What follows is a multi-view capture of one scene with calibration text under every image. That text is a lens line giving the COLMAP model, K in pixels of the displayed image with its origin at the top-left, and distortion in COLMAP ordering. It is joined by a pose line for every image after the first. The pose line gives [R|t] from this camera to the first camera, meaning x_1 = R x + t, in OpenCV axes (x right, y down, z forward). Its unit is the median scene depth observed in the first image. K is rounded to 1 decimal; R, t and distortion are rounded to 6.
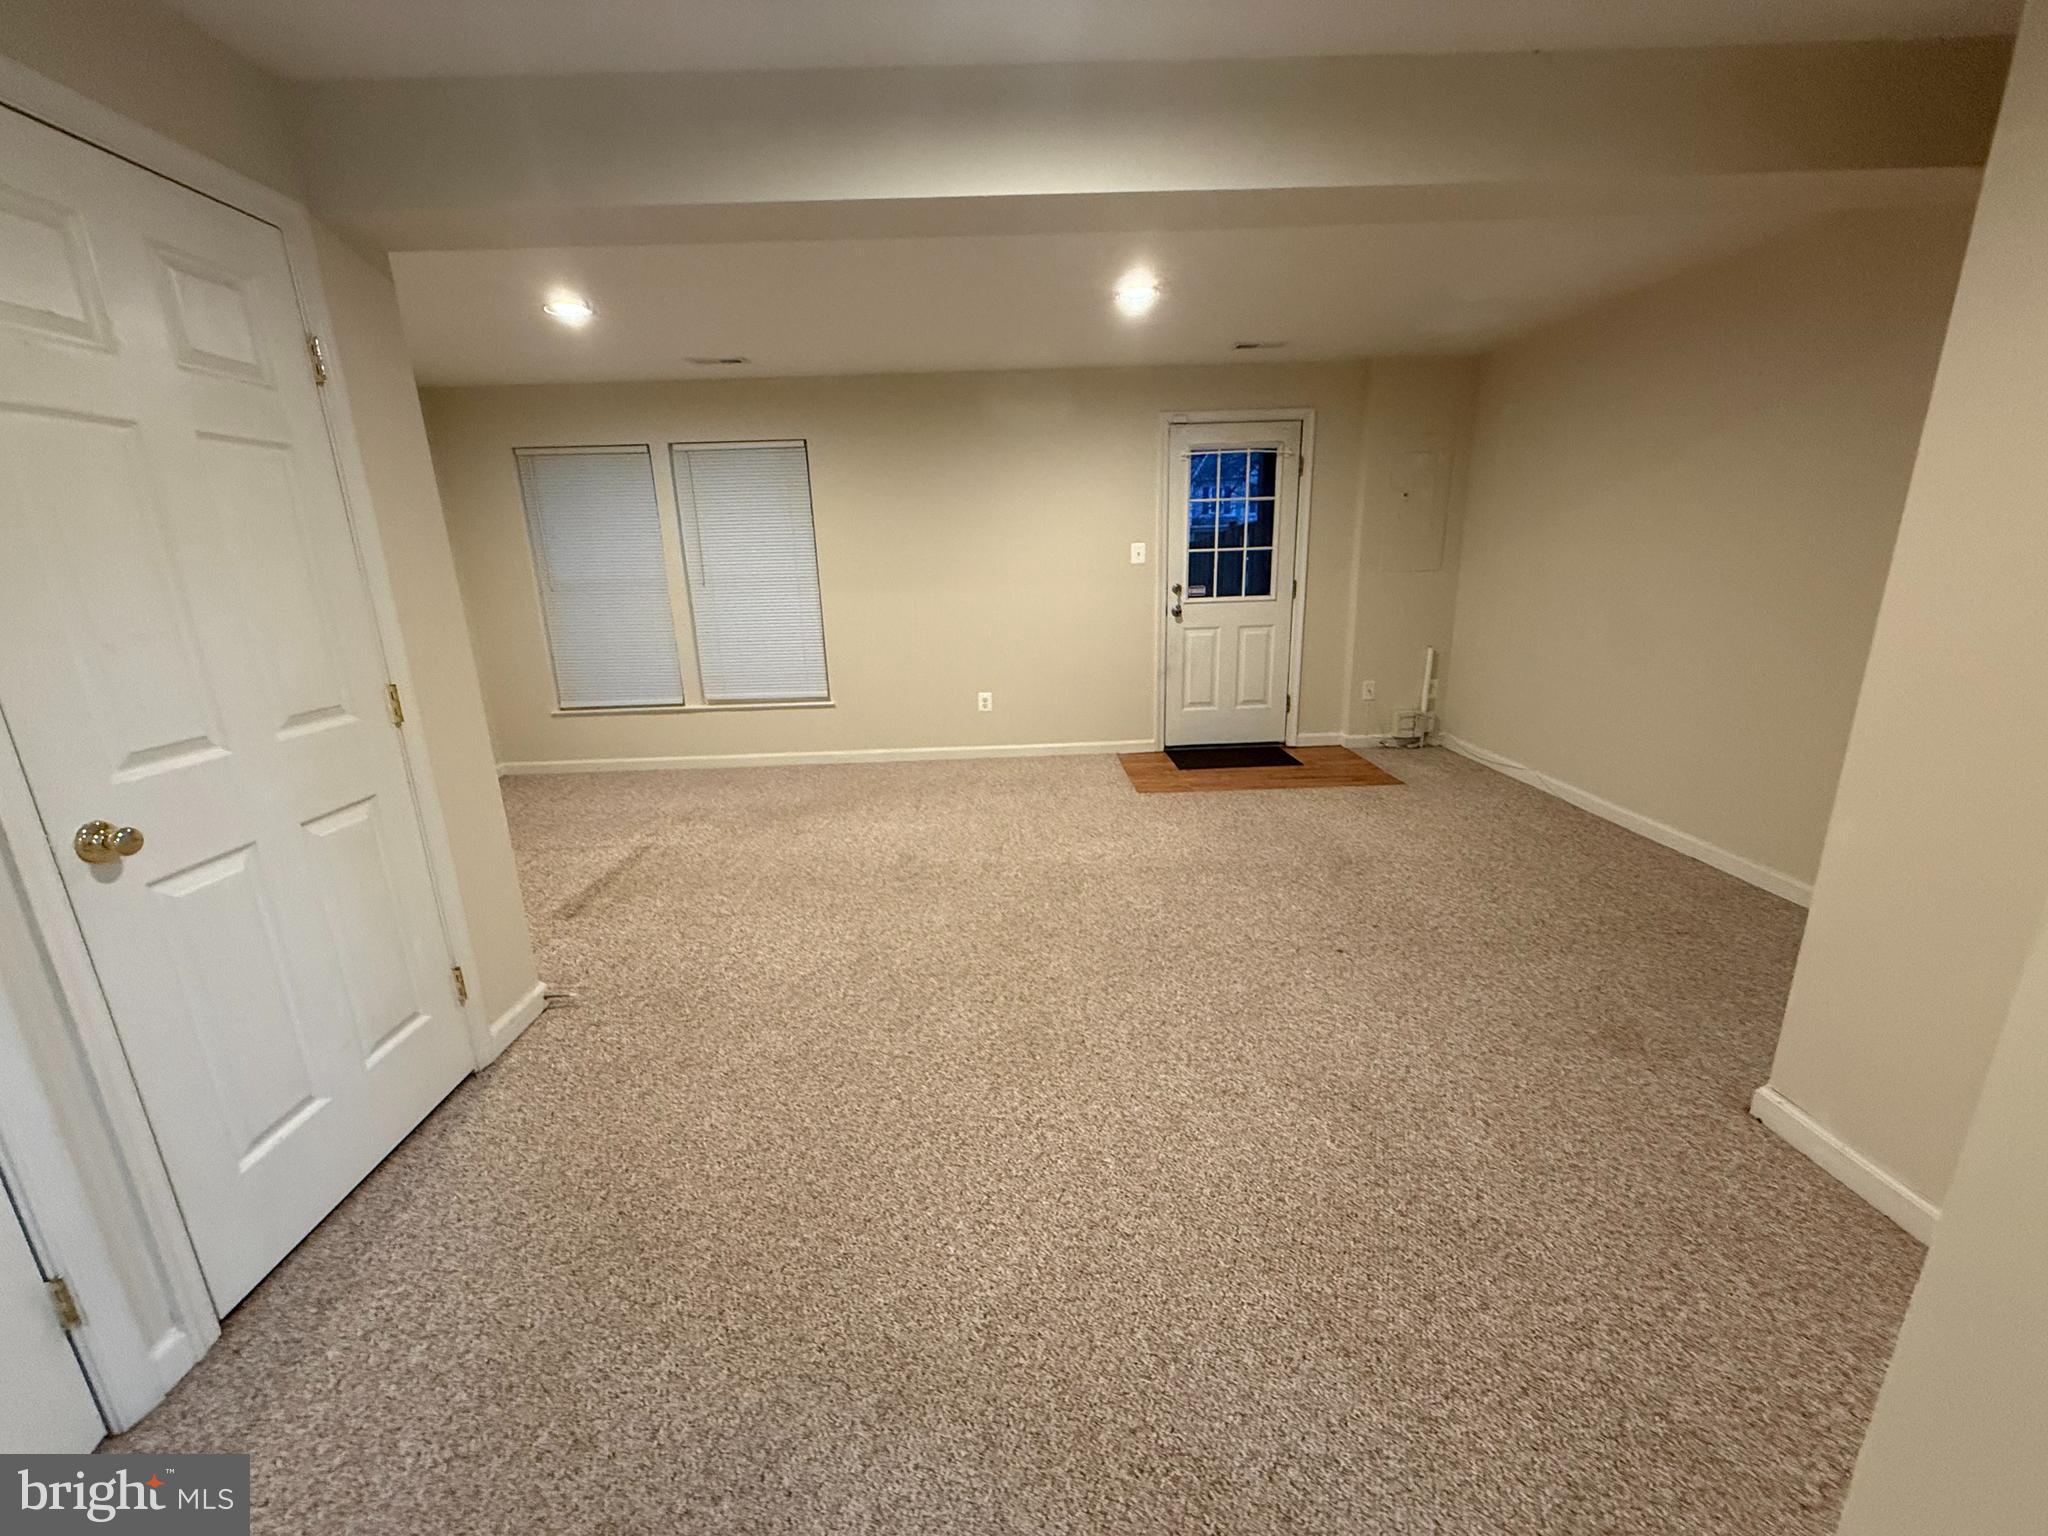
lens RADIAL K [[819.2, 0, 1018.6], [0, 819.2, 765.0], [0, 0, 1]] dist [0.000668, 0.000017]
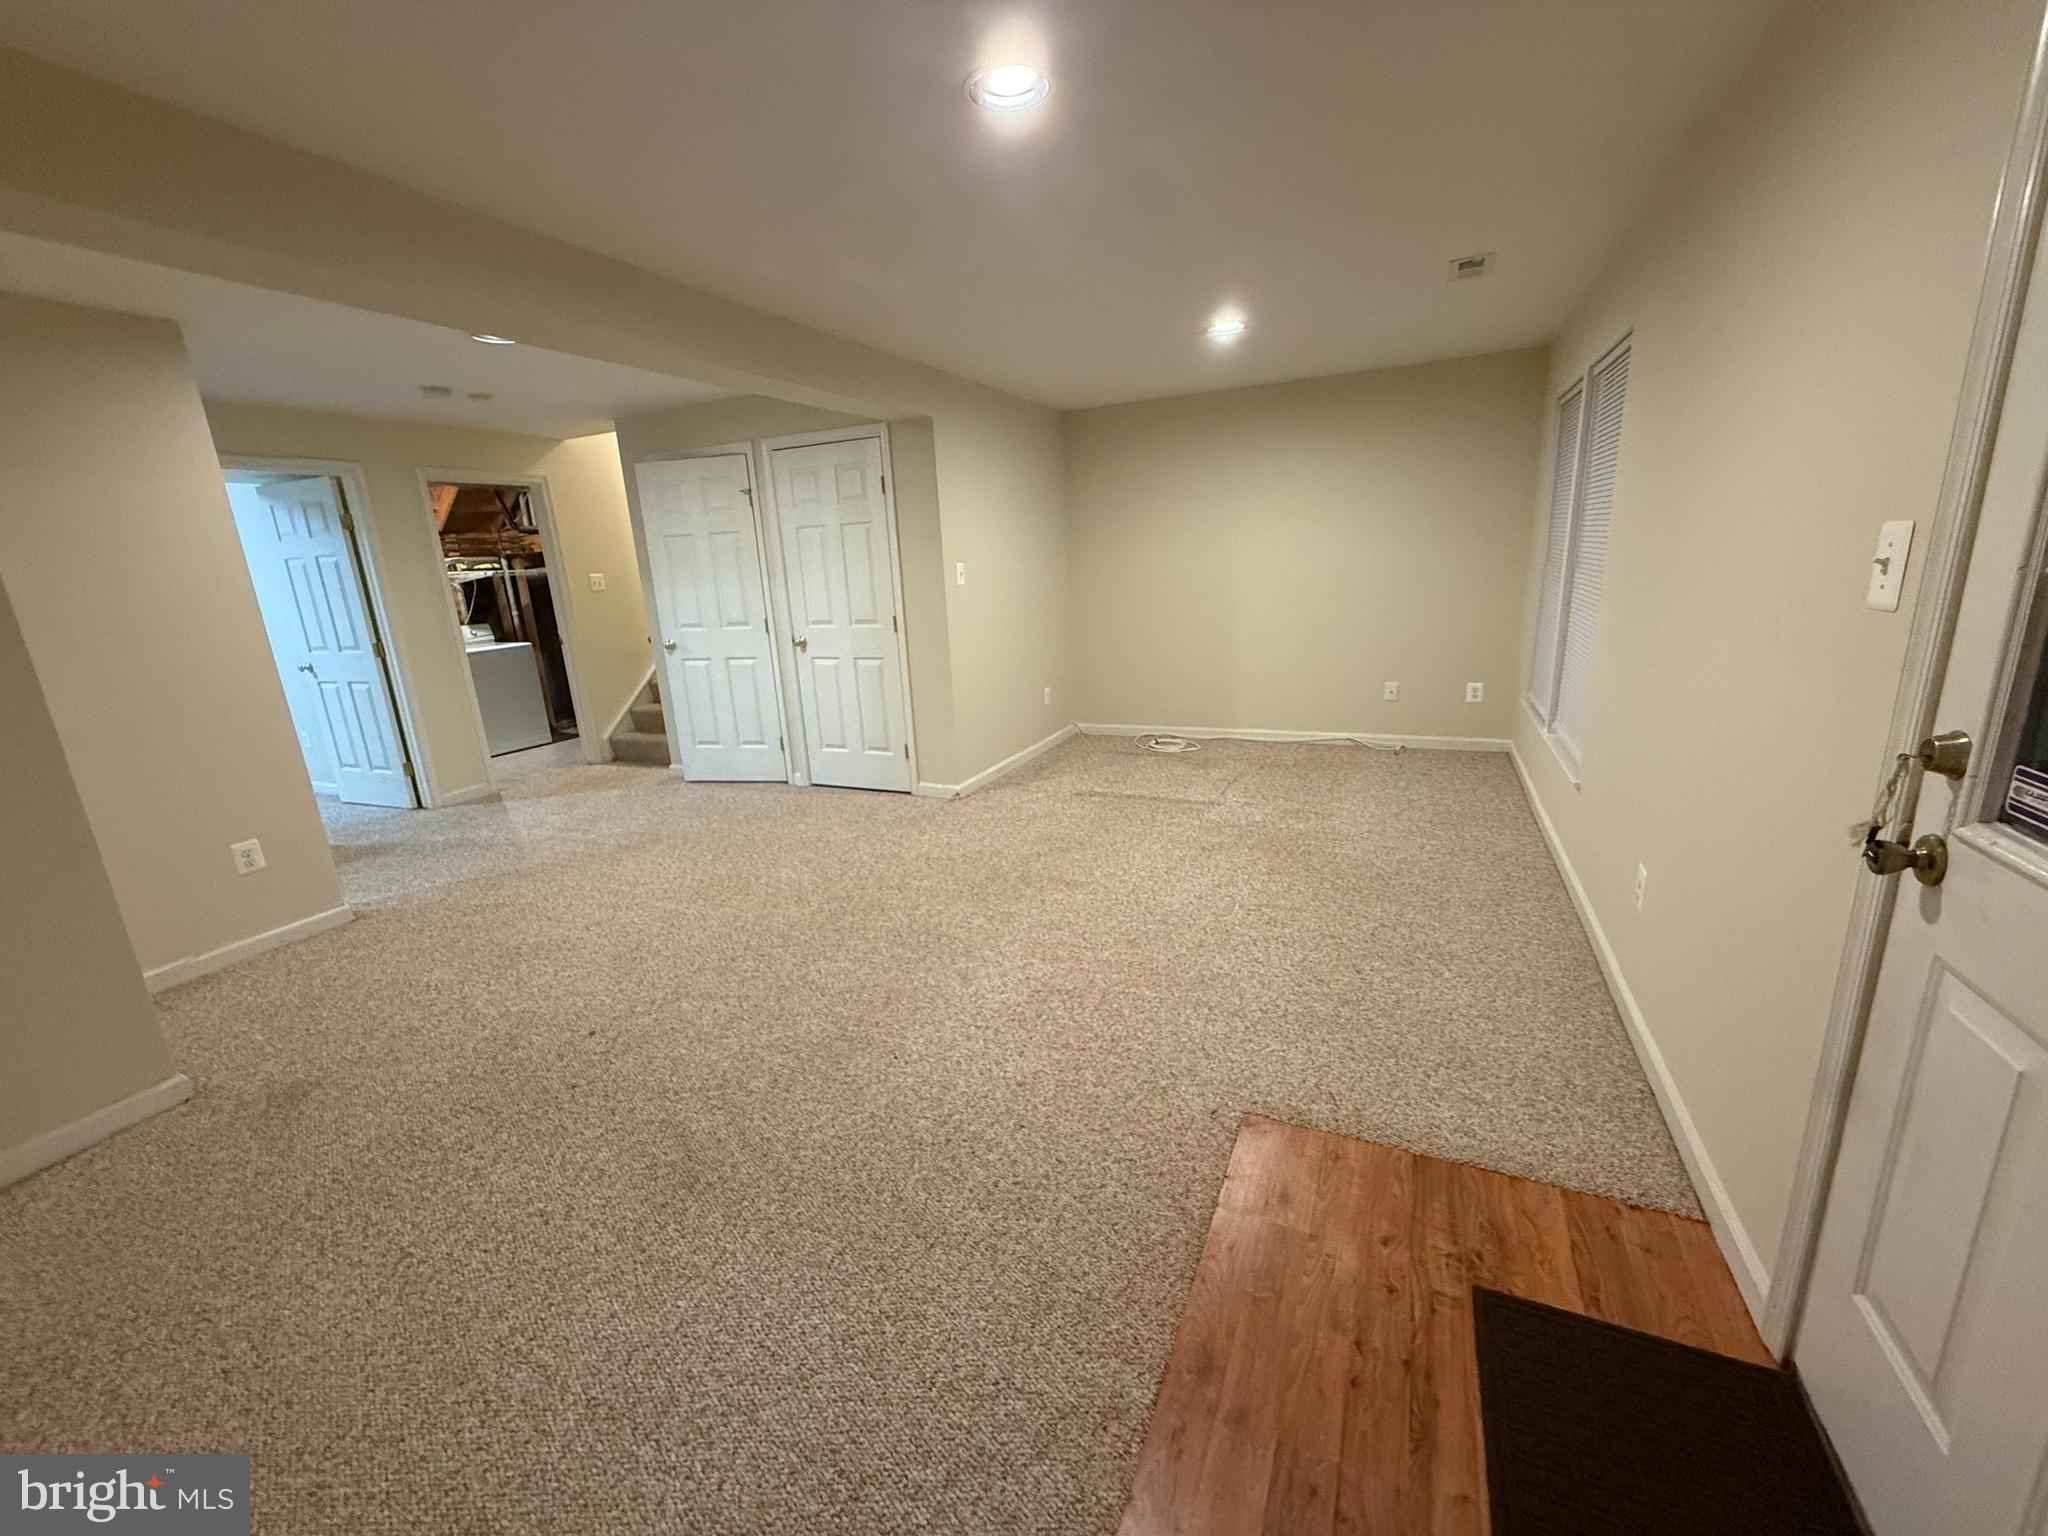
lens RADIAL K [[819.2, 0, 1018.6], [0, 819.2, 765.0], [0, 0, 1]] dist [0.000668, 0.000017]
pose [[-0.445393, 0.273017, -0.852694, 0.659921], [-0.164739, 0.911124, 0.377774, -0.356419], [0.880049, 0.308730, -0.360832, 1.242977]]
